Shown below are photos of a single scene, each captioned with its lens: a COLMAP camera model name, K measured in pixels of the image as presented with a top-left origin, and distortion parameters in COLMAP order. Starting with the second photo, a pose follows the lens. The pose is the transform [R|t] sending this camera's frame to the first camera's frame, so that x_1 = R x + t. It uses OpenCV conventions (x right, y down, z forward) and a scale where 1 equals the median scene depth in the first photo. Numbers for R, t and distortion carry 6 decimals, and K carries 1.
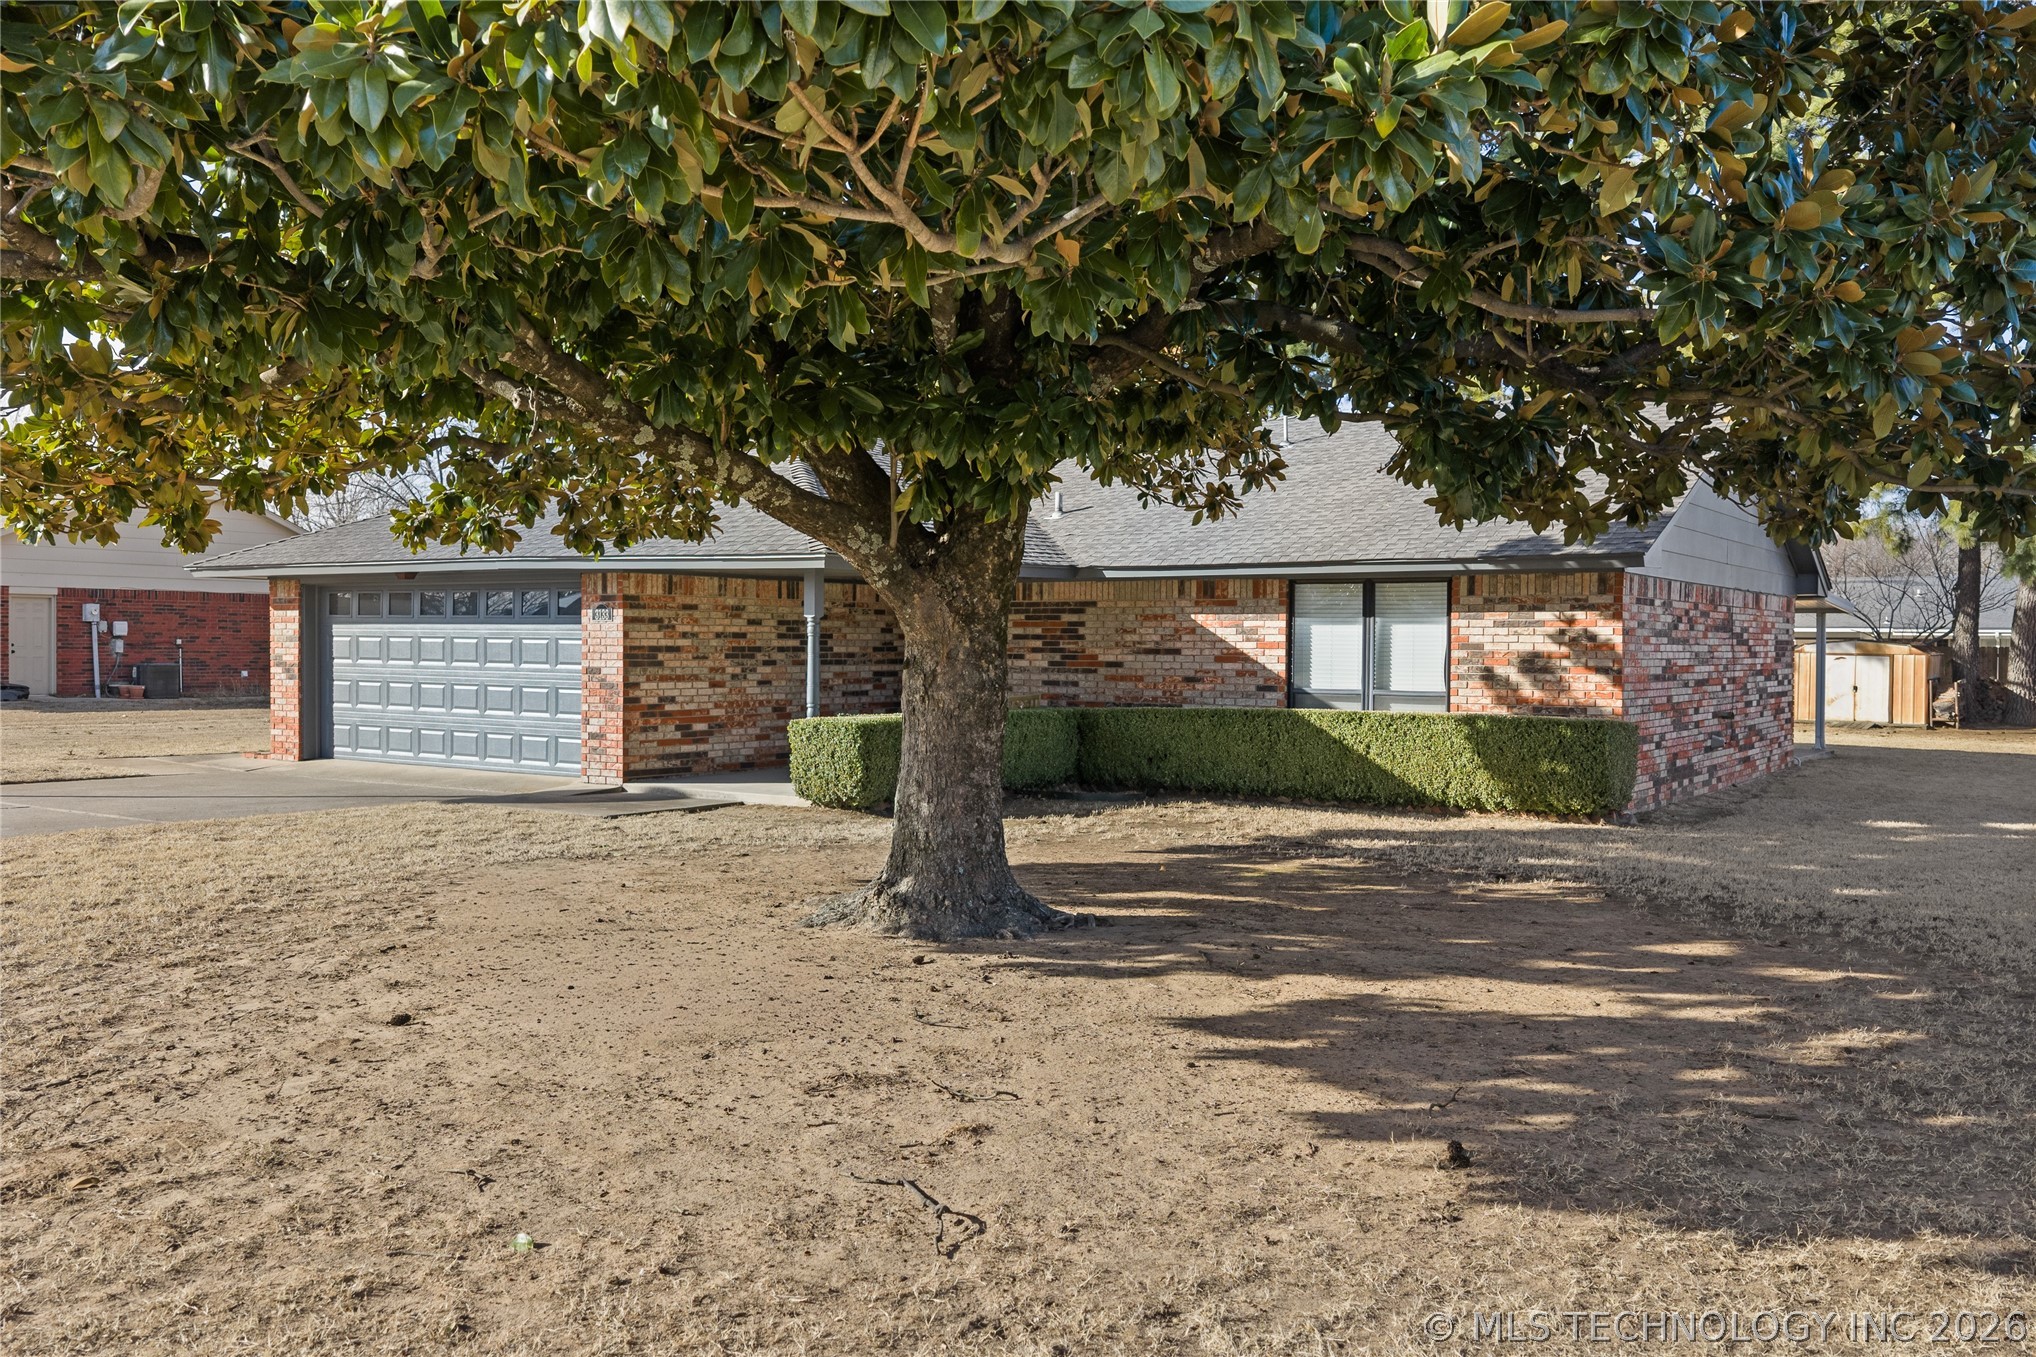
lens RADIAL K [[1707.4, 0, 1018.5], [0, 1707.4, 677.3], [0, 0, 1]] dist [-0.000558, -0.027040]
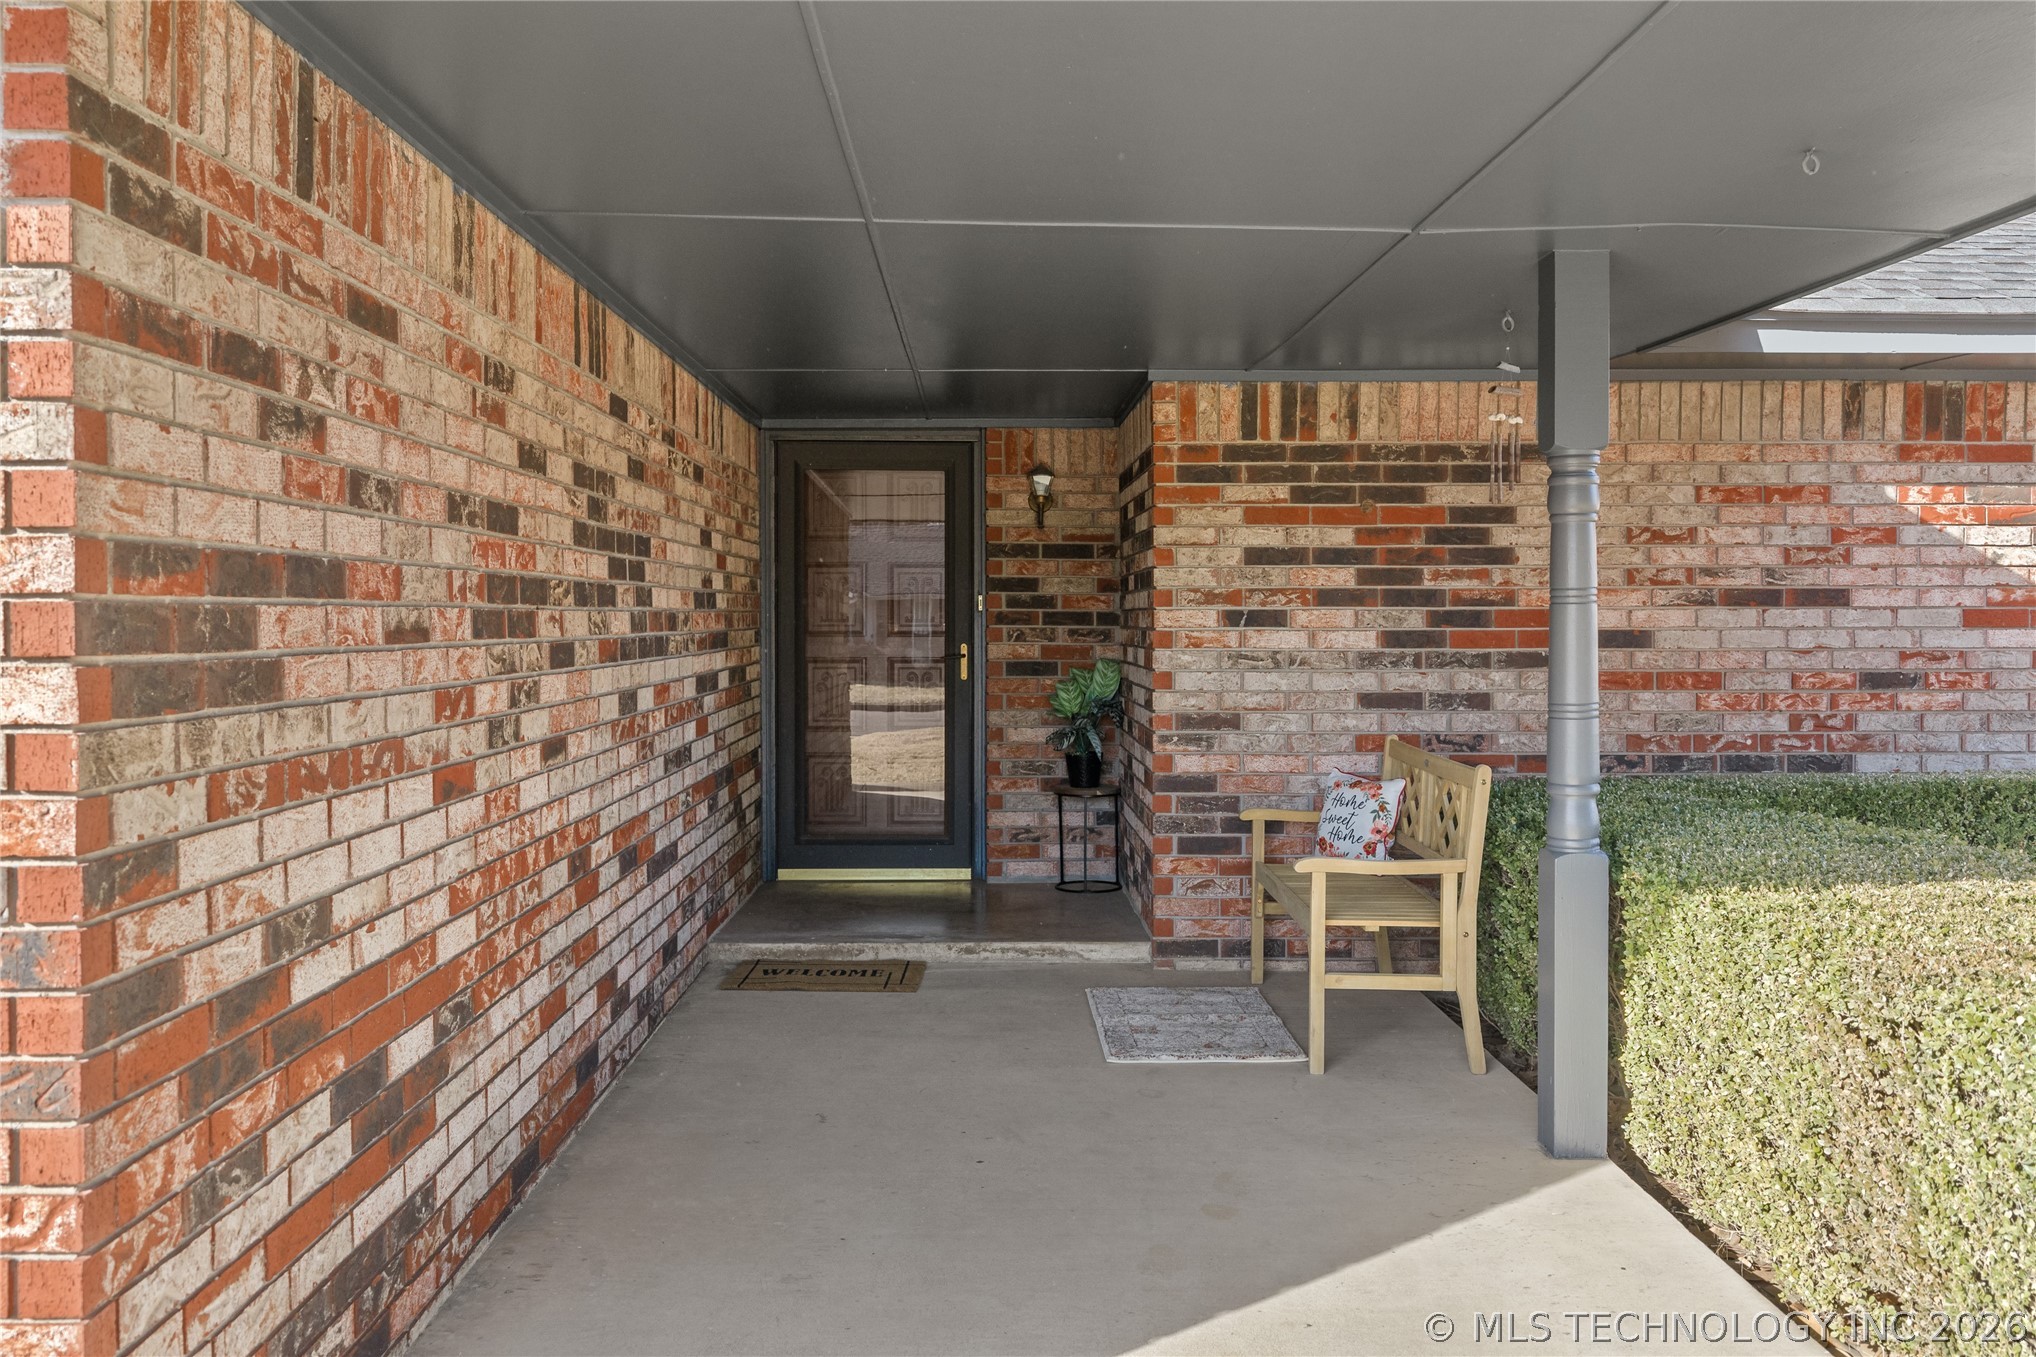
lens RADIAL K [[1707.4, 0, 1020.8], [0, 1707.4, 668.3], [0, 0, 1]] dist [-0.000558, -0.027040]
pose [[0.820741, -0.024731, 0.570764, -0.222972], [0.018346, 0.999688, 0.016935, -0.009530], [-0.571005, -0.003428, 0.820939, 0.795821]]
